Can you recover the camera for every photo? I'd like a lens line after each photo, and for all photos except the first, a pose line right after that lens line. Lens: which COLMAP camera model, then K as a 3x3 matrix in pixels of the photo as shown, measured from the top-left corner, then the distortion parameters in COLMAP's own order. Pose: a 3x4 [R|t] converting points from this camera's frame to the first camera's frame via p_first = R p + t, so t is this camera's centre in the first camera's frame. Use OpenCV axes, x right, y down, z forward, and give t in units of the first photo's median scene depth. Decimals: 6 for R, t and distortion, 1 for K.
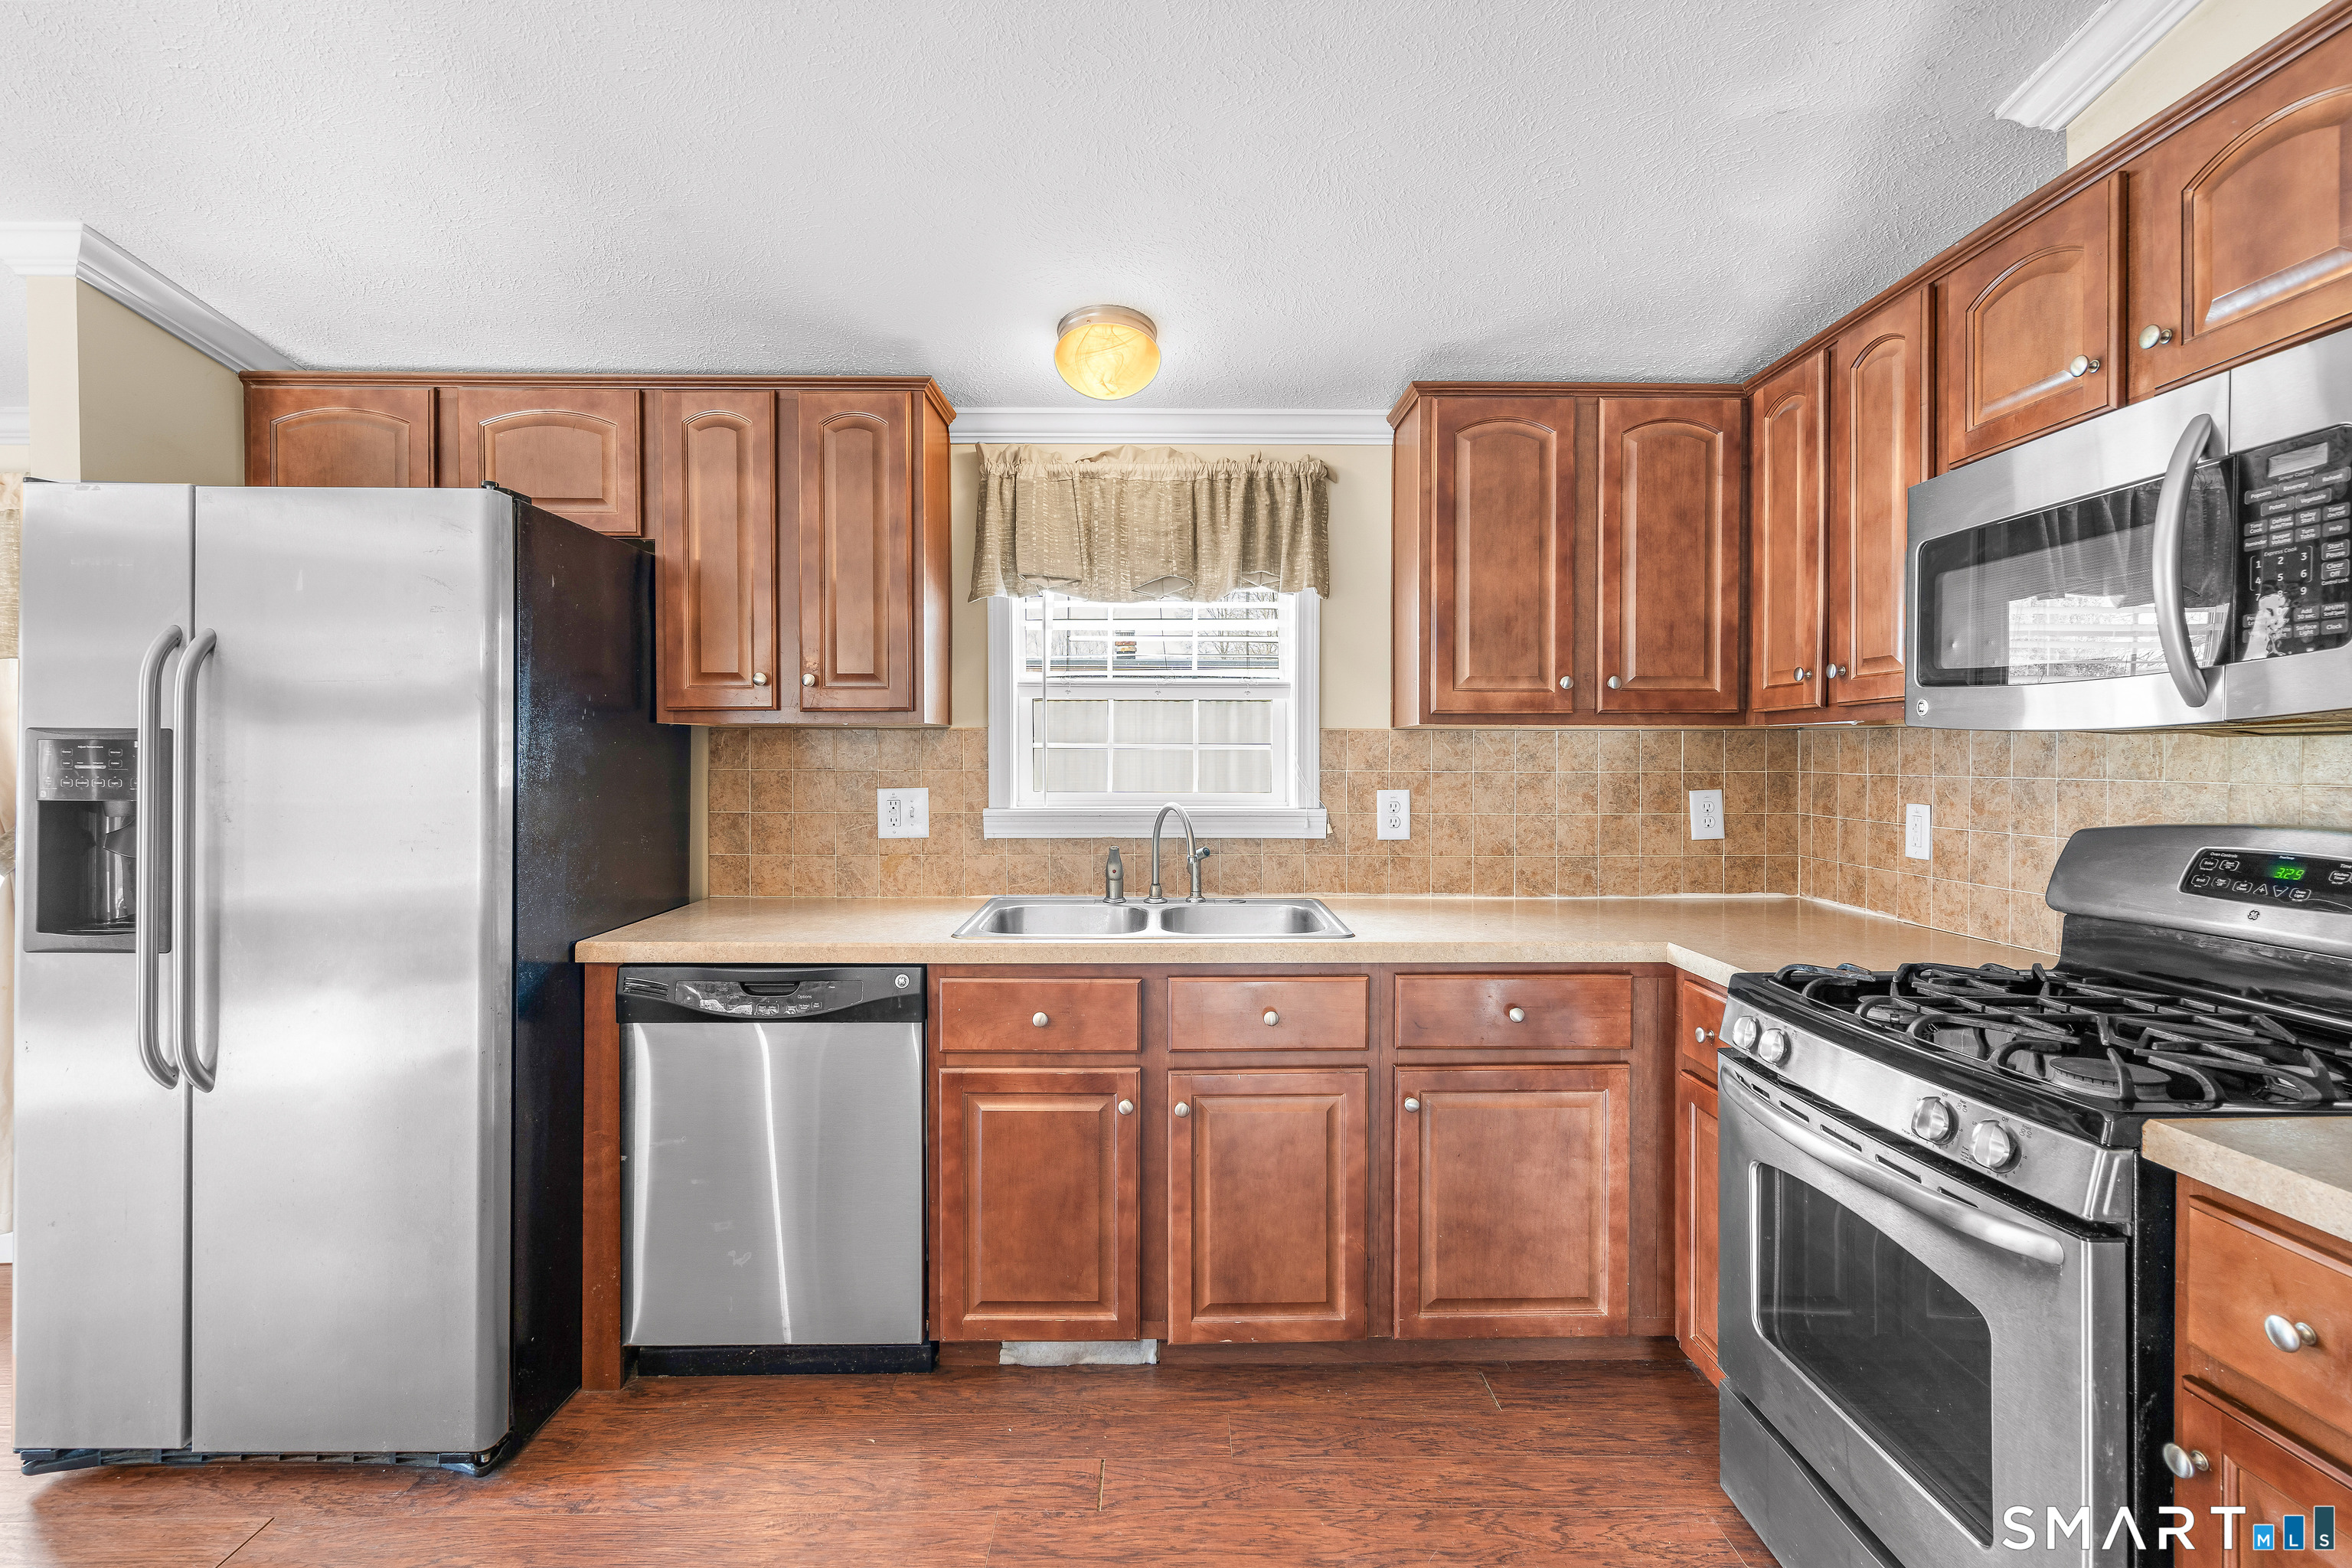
lens RADIAL K [[1093.5, 0, 1177.8], [0, 1093.5, 768.5], [0, 0, 1]] dist [-0.004343, 0.004334]
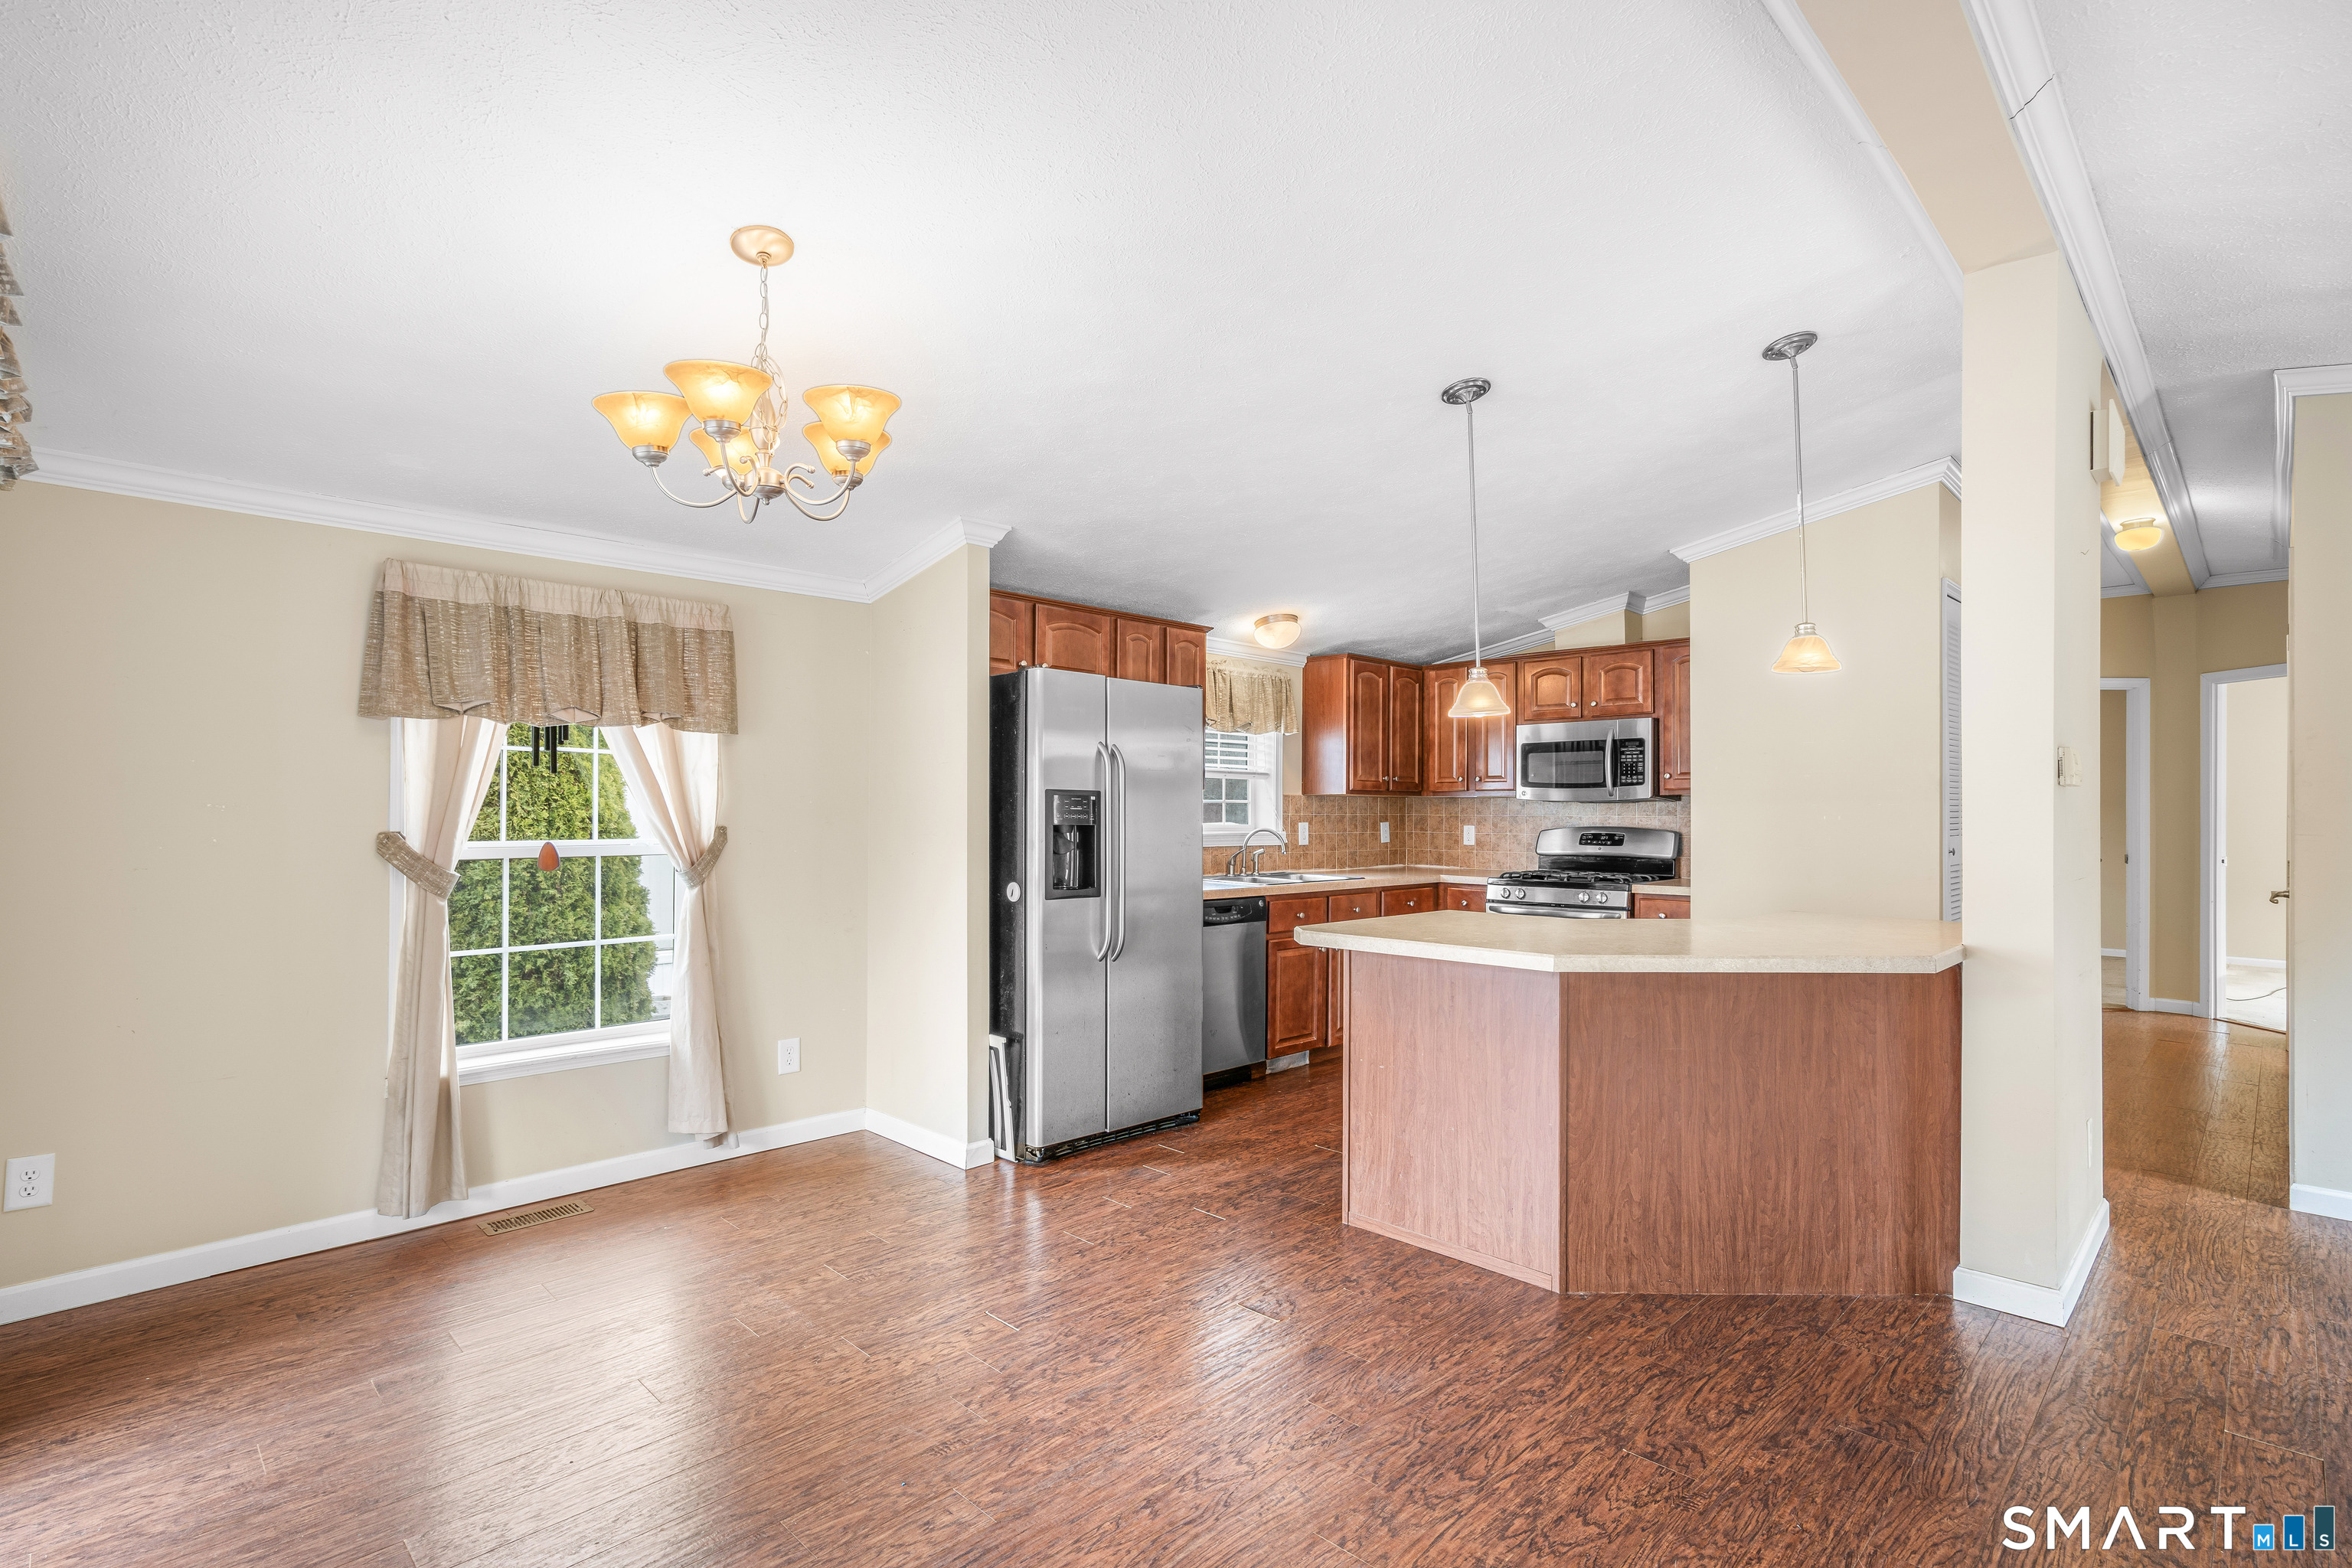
lens RADIAL K [[1093.5, 0, 1178.0], [0, 1093.5, 800.7], [0, 0, 1]] dist [-0.004343, 0.004334]
pose [[0.719256, 0.010173, 0.694670, -1.718699], [0.003928, 0.999817, -0.018709, 0.017837], [-0.694734, 0.016185, 0.719085, -0.471537]]
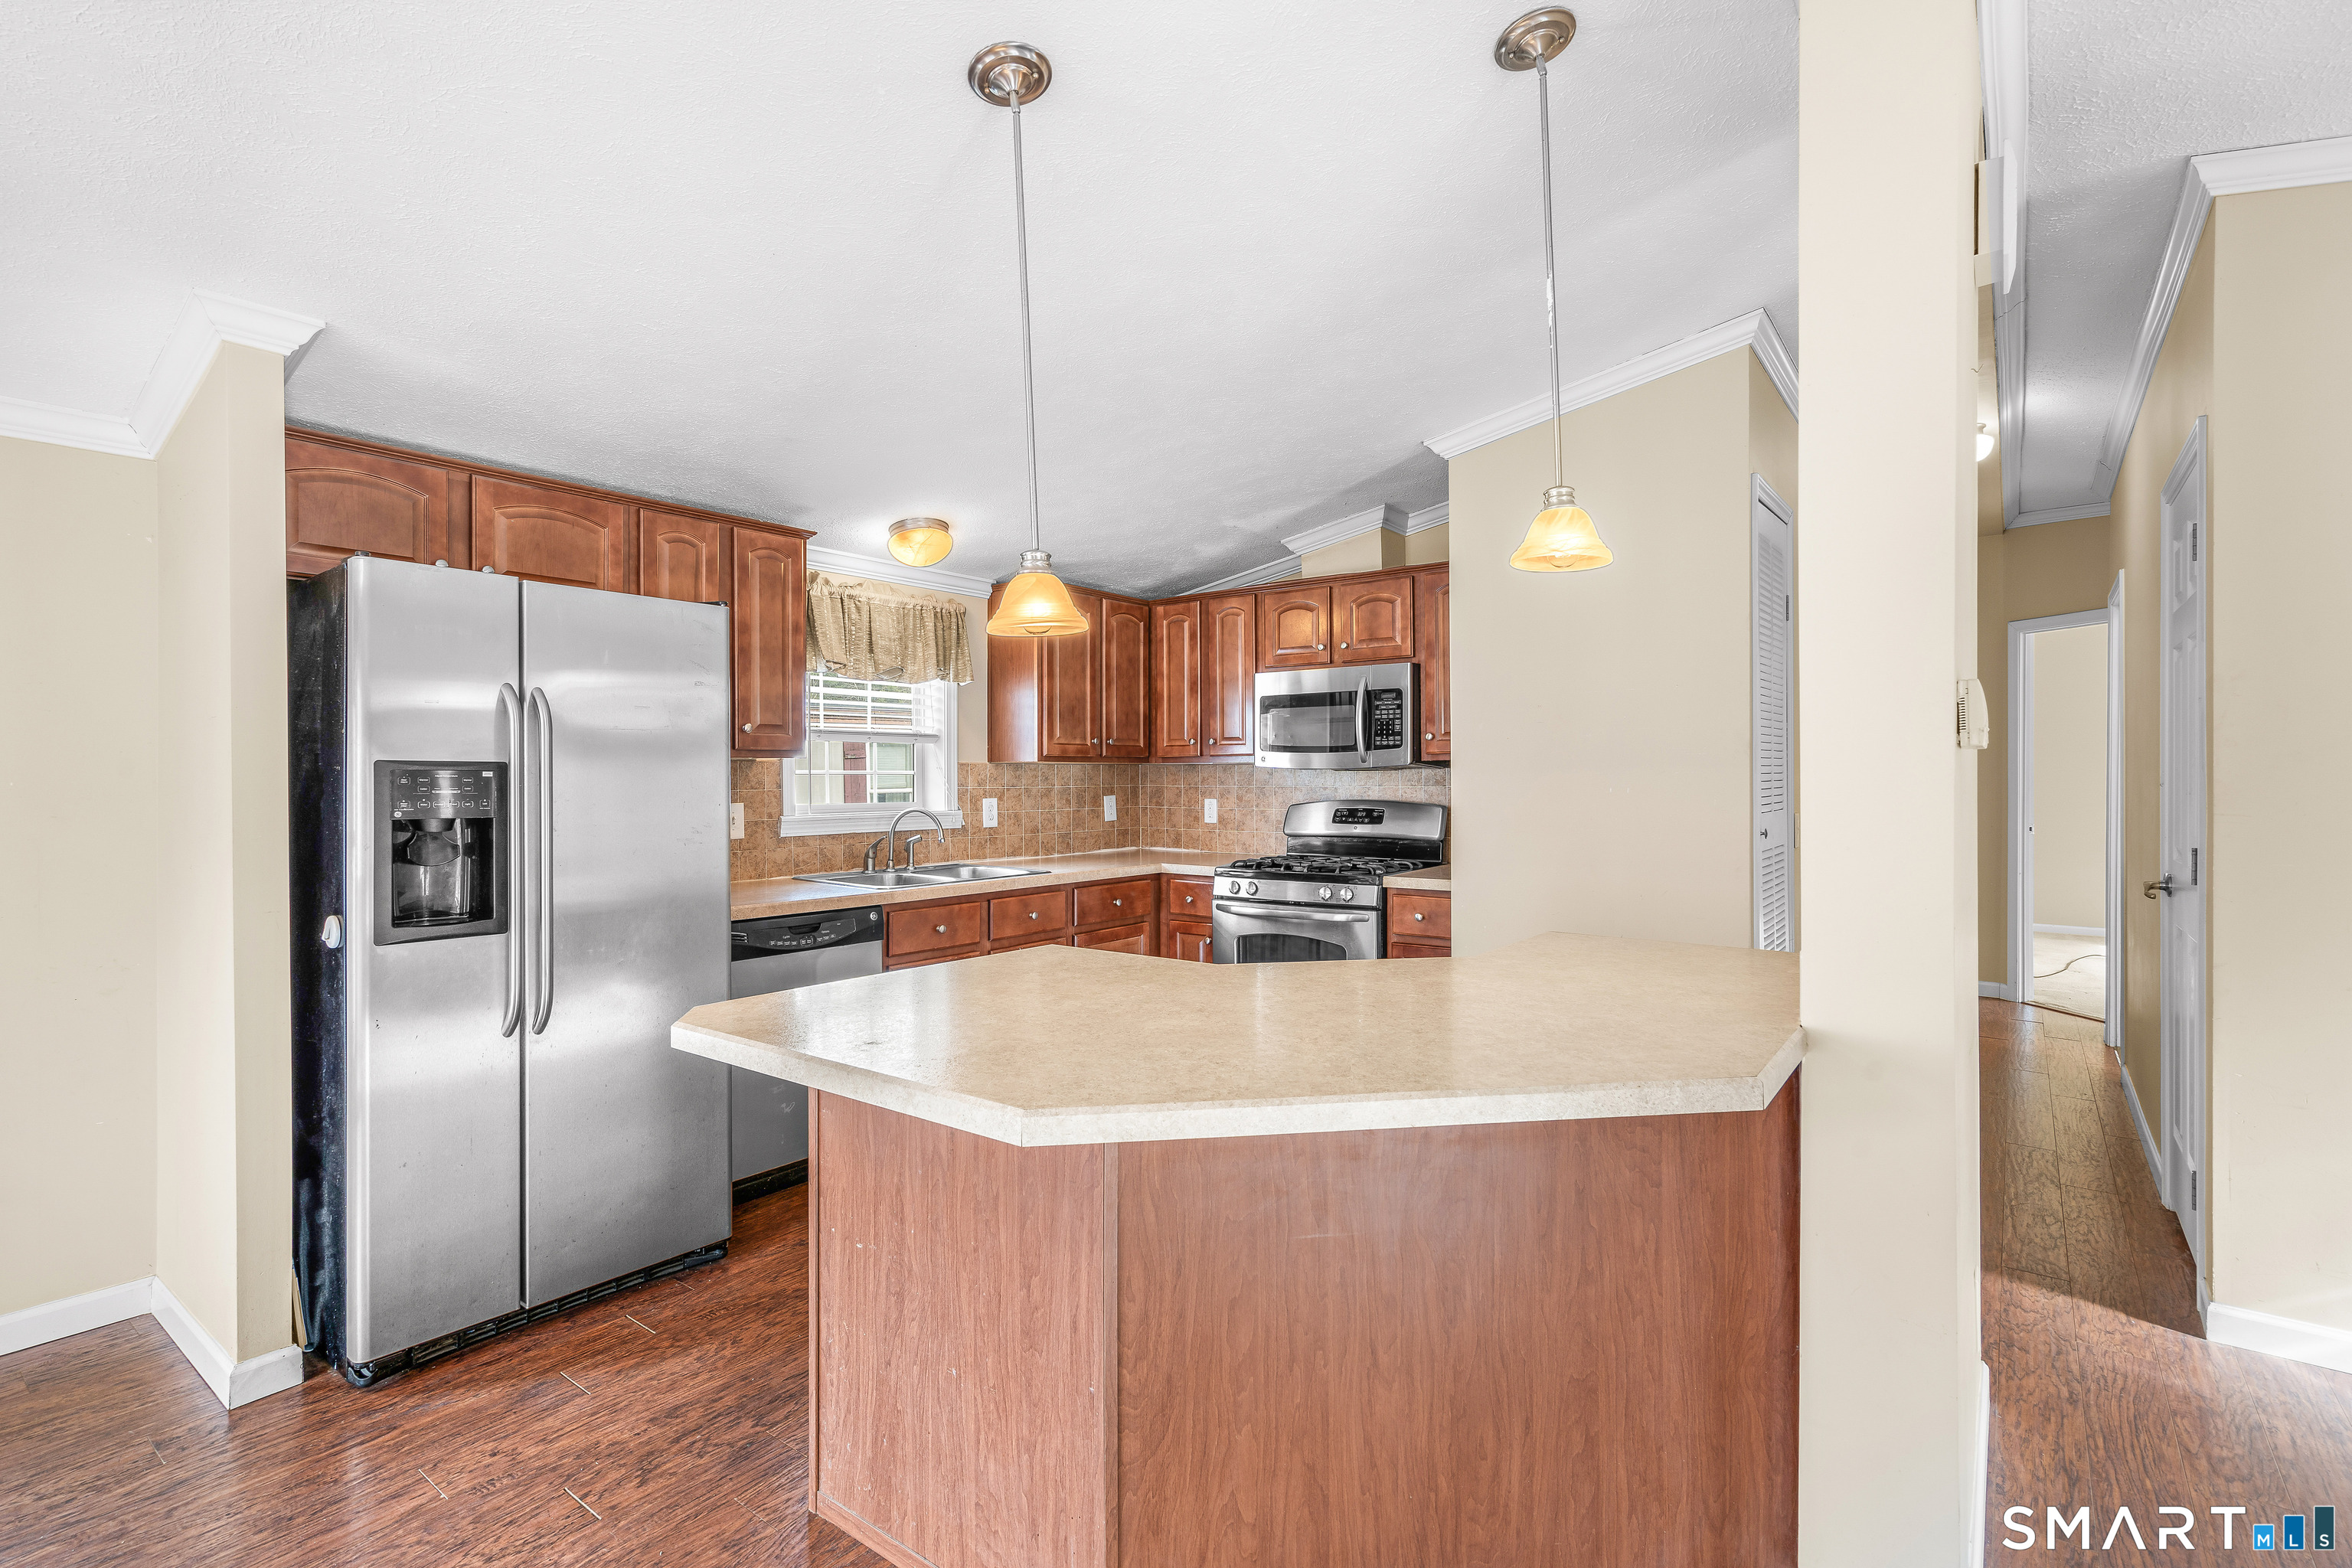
lens RADIAL K [[1093.5, 0, 1178.0], [0, 1093.5, 773.7], [0, 0, 1]] dist [-0.004343, 0.004334]
pose [[0.618746, -0.001093, 0.785590, -1.093749], [0.013105, 0.999874, -0.008930, 0.000087], [-0.785482, 0.015820, 0.618683, -0.335186]]
